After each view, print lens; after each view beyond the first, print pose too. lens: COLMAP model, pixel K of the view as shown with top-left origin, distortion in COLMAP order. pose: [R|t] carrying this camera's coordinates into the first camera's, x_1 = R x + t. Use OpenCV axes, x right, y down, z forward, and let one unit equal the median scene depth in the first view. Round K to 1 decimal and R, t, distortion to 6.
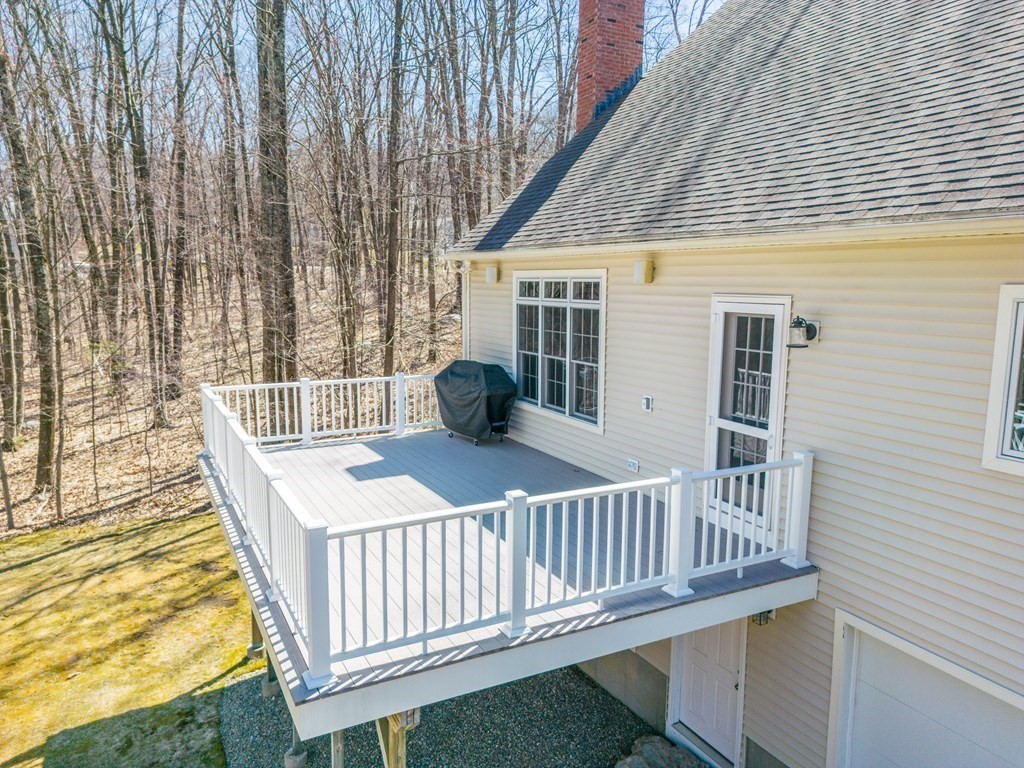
lens RADIAL K [[728.5, 0, 512.0], [0, 728.5, 384.0], [0, 0, 1]] dist [0.038300, -0.000275]
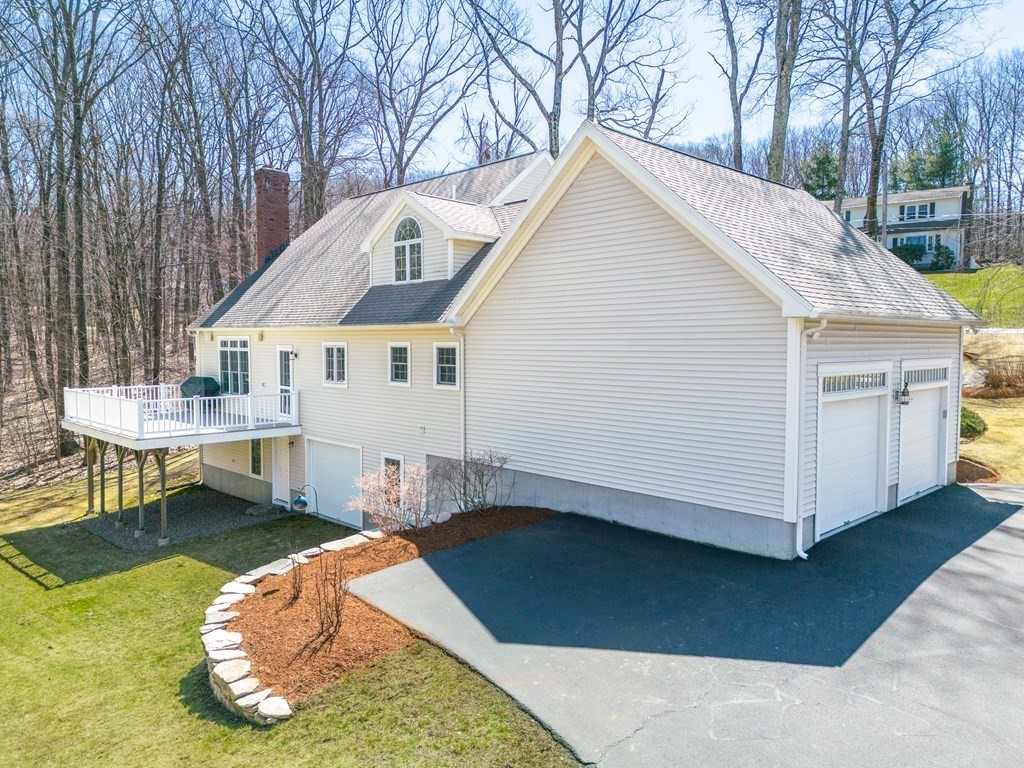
lens RADIAL K [[728.5, 0, 512.0], [0, 728.5, 384.0], [0, 0, 1]] dist [0.038300, -0.000275]
pose [[0.958002, -0.021945, 0.285920, 0.242371], [0.044391, 0.996397, -0.072263, 0.216164], [-0.283305, 0.081920, 0.955525, -1.550262]]
